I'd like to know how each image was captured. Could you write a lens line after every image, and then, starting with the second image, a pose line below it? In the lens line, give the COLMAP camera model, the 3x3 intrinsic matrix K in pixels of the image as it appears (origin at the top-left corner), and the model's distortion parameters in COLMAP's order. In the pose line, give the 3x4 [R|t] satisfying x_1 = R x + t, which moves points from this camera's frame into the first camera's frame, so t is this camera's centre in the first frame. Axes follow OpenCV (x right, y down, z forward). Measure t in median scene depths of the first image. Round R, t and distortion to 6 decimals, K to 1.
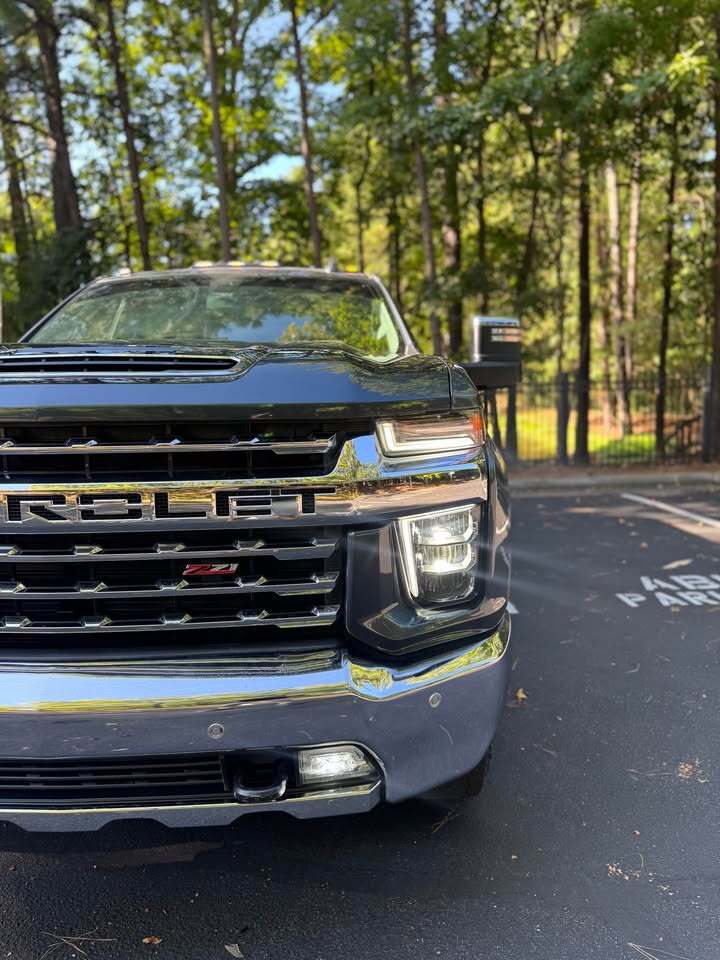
lens RADIAL K [[682.5, 0, 353.9], [0, 682.5, 483.4], [0, 0, 1]] dist [0.048281, -0.055947]
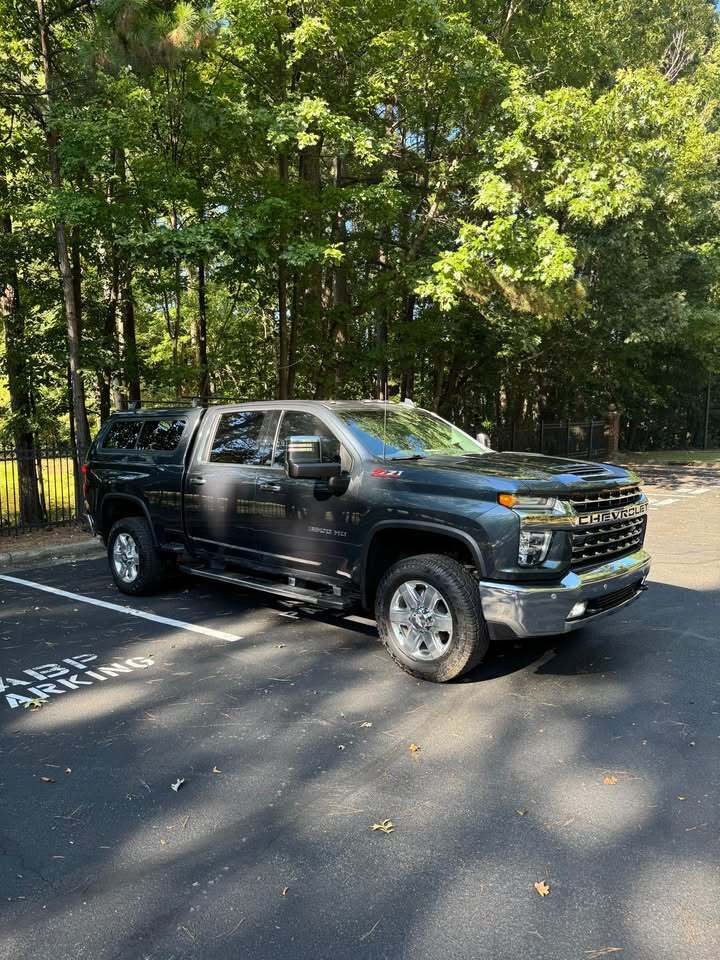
lens RADIAL K [[674.7, 0, 360.0], [0, 674.7, 480.0], [0, 0, 1]] dist [0.058342, -0.053116]
pose [[0.675924, -0.043987, 0.735658, -1.164775], [0.095694, 0.995005, -0.028430, -0.050211], [-0.730732, 0.089615, 0.676757, -0.118989]]
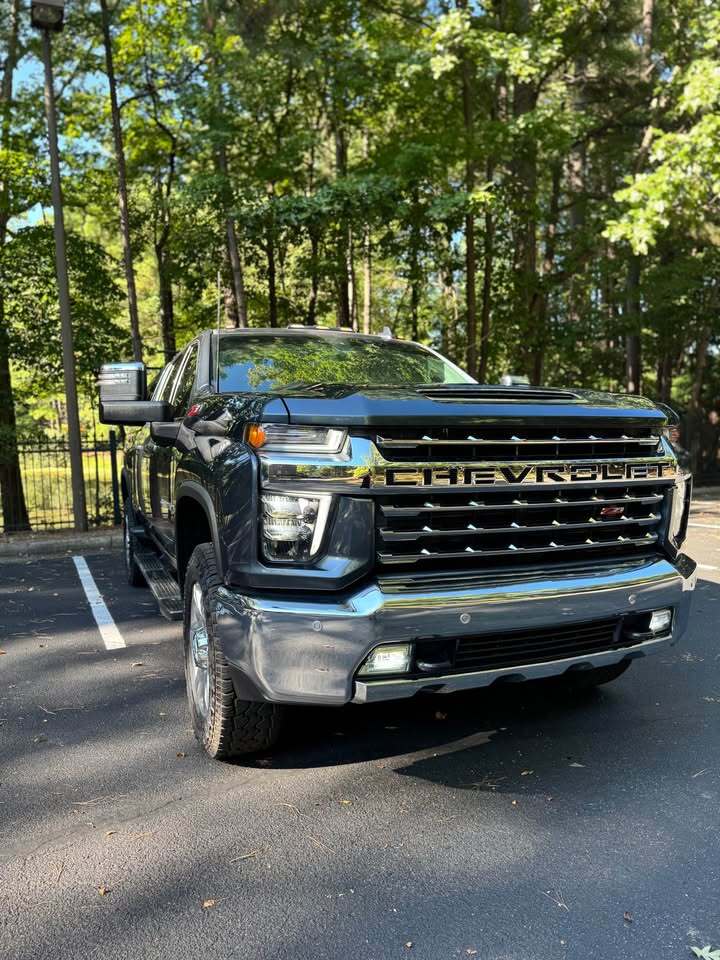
lens RADIAL K [[687.9, 0, 355.9], [0, 687.9, 479.6], [0, 0, 1]] dist [0.006010, -0.003474]
pose [[0.920438, -0.016123, 0.390555, -0.462537], [0.051349, 0.995478, -0.079922, 0.047078], [-0.387500, 0.093618, 0.917104, -0.115083]]
